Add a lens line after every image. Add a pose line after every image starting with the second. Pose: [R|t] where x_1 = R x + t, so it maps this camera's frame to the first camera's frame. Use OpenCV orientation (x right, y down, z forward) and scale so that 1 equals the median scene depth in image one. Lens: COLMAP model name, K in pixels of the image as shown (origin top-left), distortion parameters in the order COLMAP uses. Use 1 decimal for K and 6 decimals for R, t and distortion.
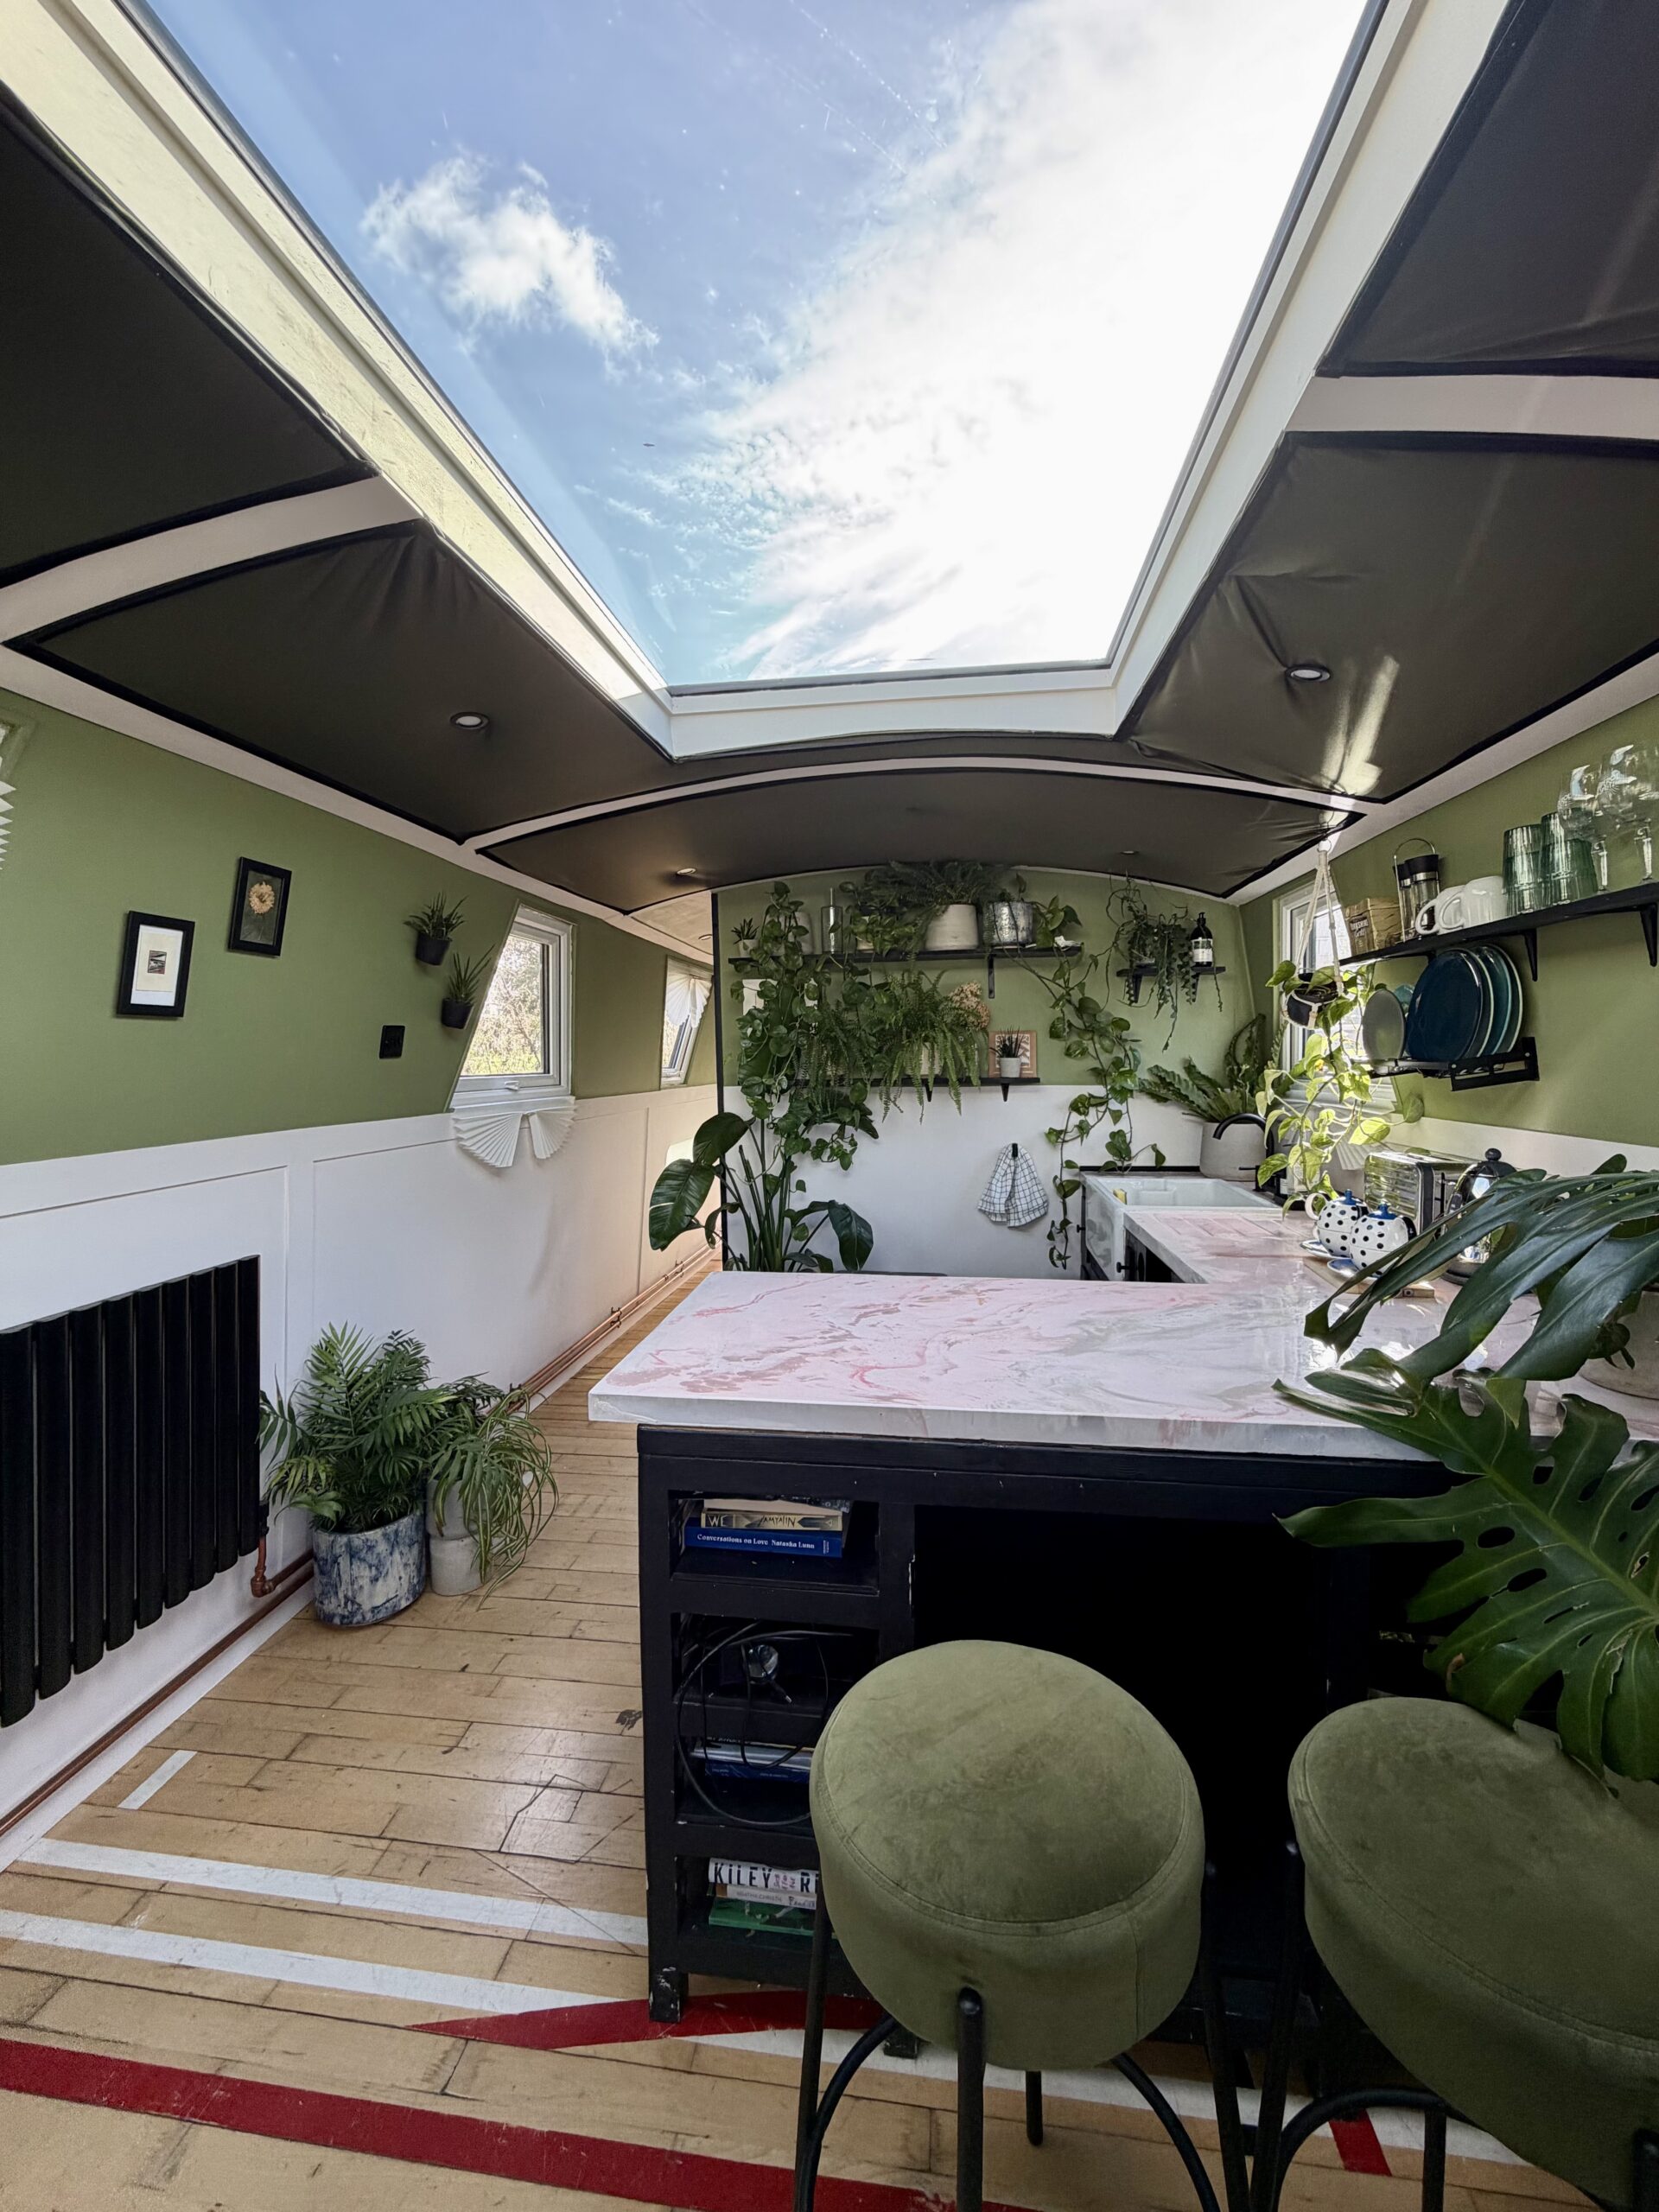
lens RADIAL K [[875.8, 0, 826.7], [0, 875.8, 1111.4], [0, 0, 1]] dist [0.000136, -0.000391]
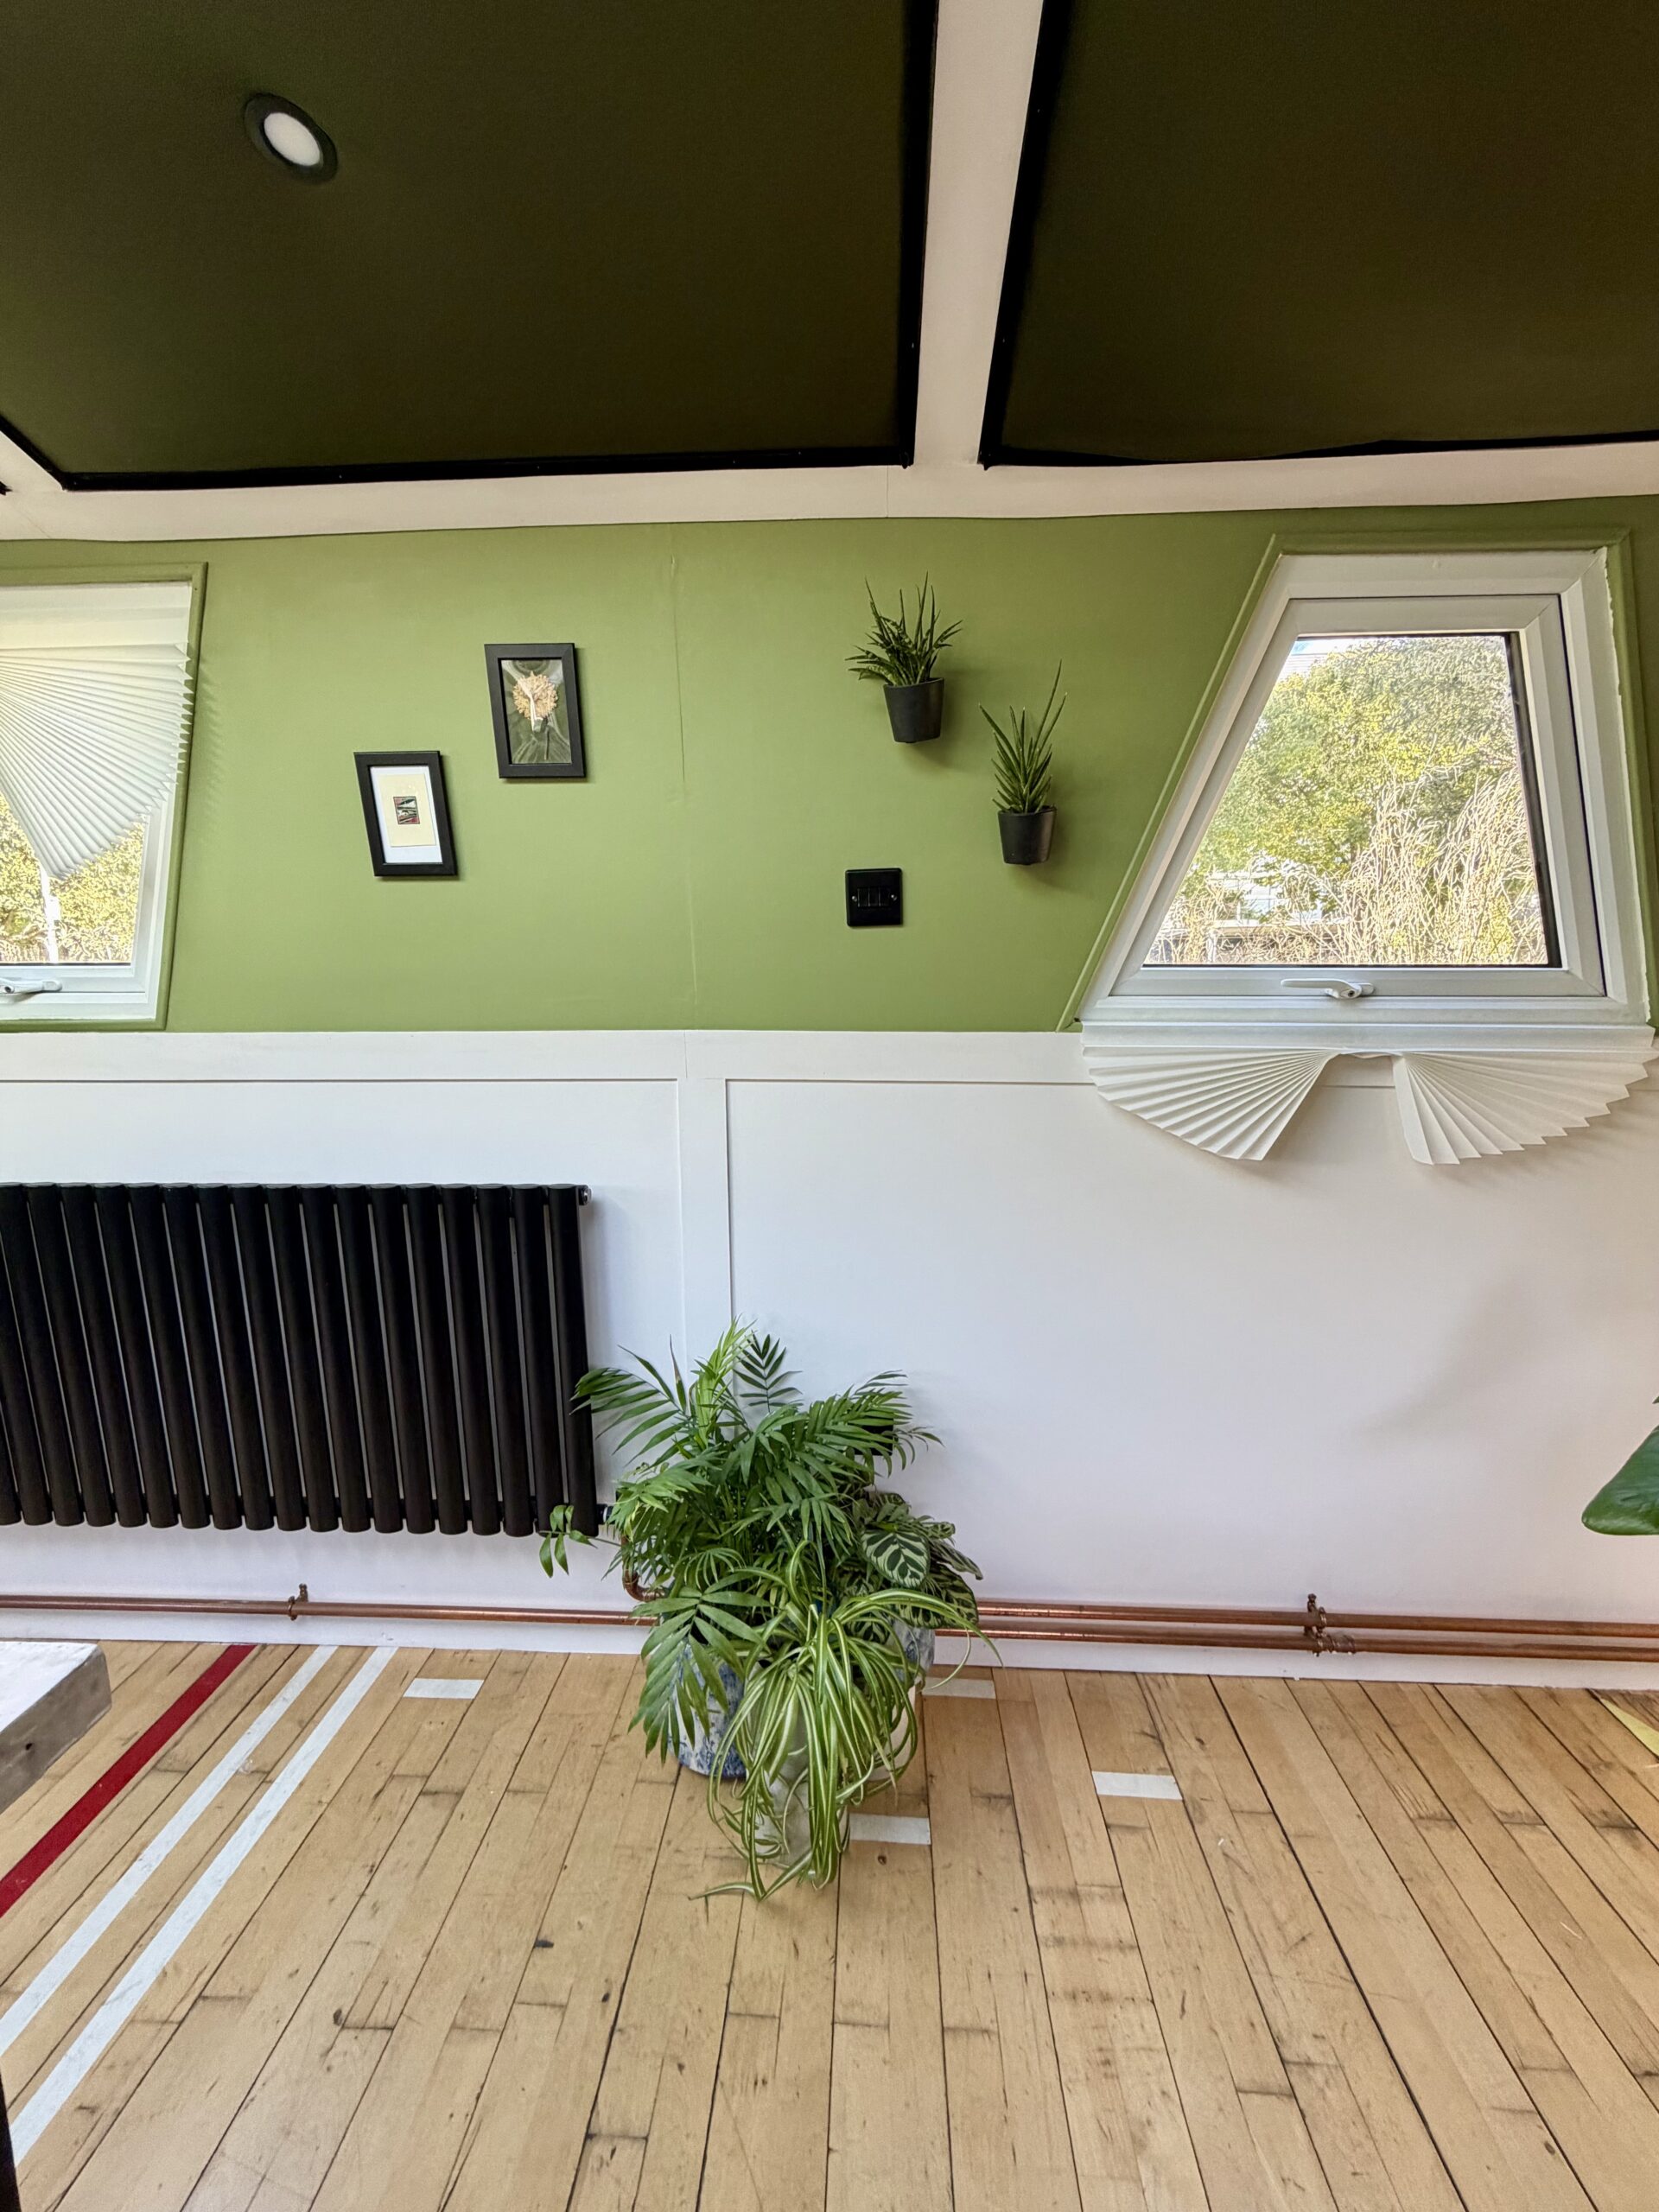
lens RADIAL K [[875.8, 0, 831.1], [0, 875.8, 1098.1], [0, 0, 1]] dist [0.000136, -0.000391]
pose [[0.084553, 0.133944, -0.987375, 0.129248], [-0.060935, 0.989764, 0.129050, -0.027591], [0.994554, 0.049254, 0.091849, 1.248538]]
